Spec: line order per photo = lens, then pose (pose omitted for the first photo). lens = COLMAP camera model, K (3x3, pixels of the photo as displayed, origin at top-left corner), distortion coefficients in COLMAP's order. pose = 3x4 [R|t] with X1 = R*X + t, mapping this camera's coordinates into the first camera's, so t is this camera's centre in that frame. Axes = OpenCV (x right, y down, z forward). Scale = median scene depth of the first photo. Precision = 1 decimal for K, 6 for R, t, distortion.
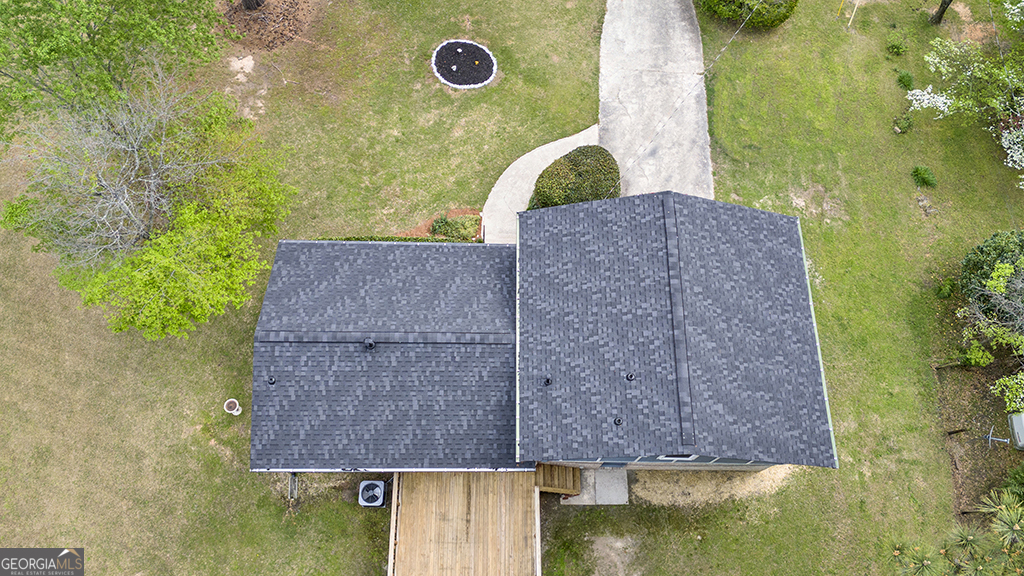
lens RADIAL K [[757.4, 0, 514.4], [0, 757.4, 284.6], [0, 0, 1]] dist [0.131232, -0.194855]
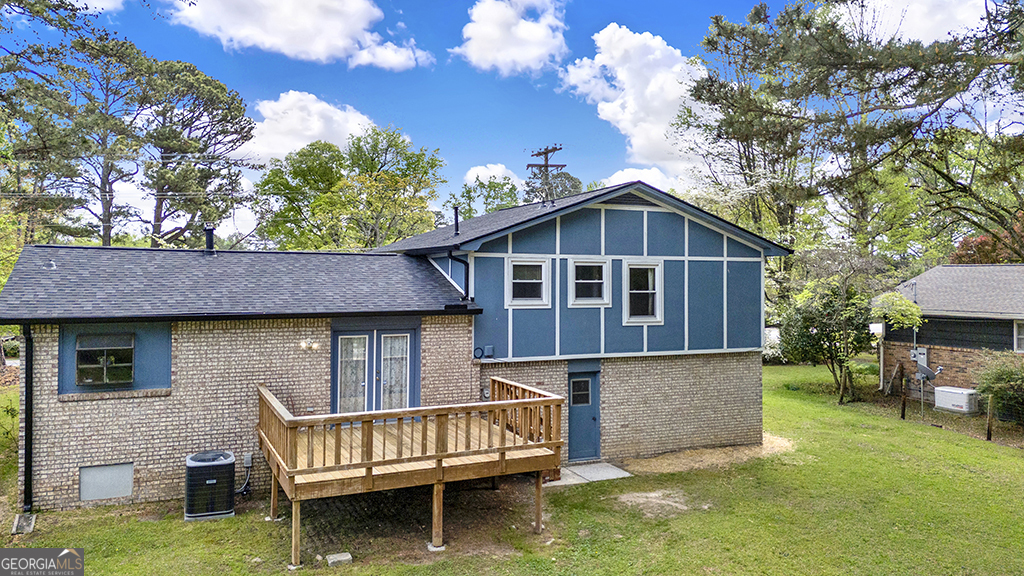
lens RADIAL K [[757.4, 0, 514.4], [0, 757.4, 284.6], [0, 0, 1]] dist [0.131232, -0.194855]
pose [[0.905018, -0.036426, 0.423812, -0.234442], [0.404327, 0.383186, -0.830475, 0.812758], [-0.132148, 0.922953, 0.361518, 0.723716]]
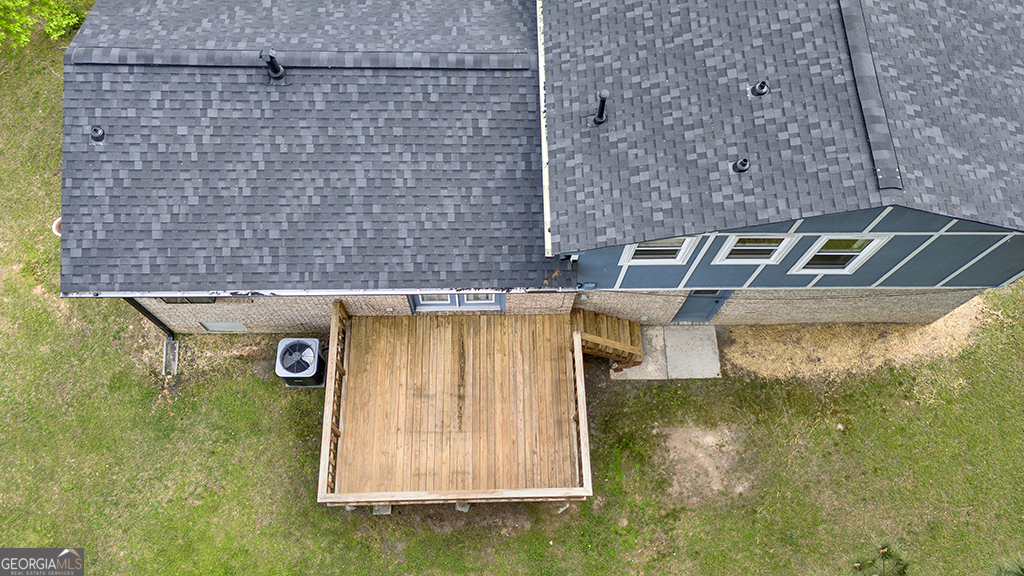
lens RADIAL K [[750.8, 0, 512.0], [0, 750.8, 288.0], [0, 0, 1]] dist [0.088946, -0.081702]
pose [[0.999757, -0.021307, 0.005676, -0.023991], [0.021343, 0.999751, -0.006464, 0.244417], [-0.005537, 0.006584, 0.999963, 0.446210]]
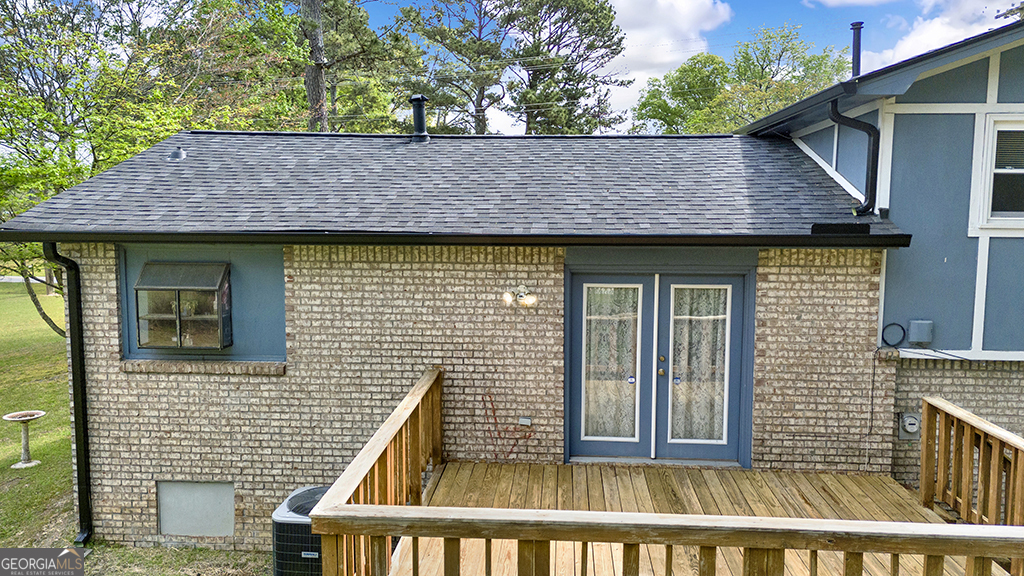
lens RADIAL K [[757.4, 0, 514.4], [0, 757.4, 284.6], [0, 0, 1]] dist [0.131232, -0.194855]
pose [[0.997593, -0.023687, -0.065164, -0.104260], [-0.046892, 0.461822, -0.885732, 0.520747], [0.051075, 0.886656, 0.459600, 0.867459]]
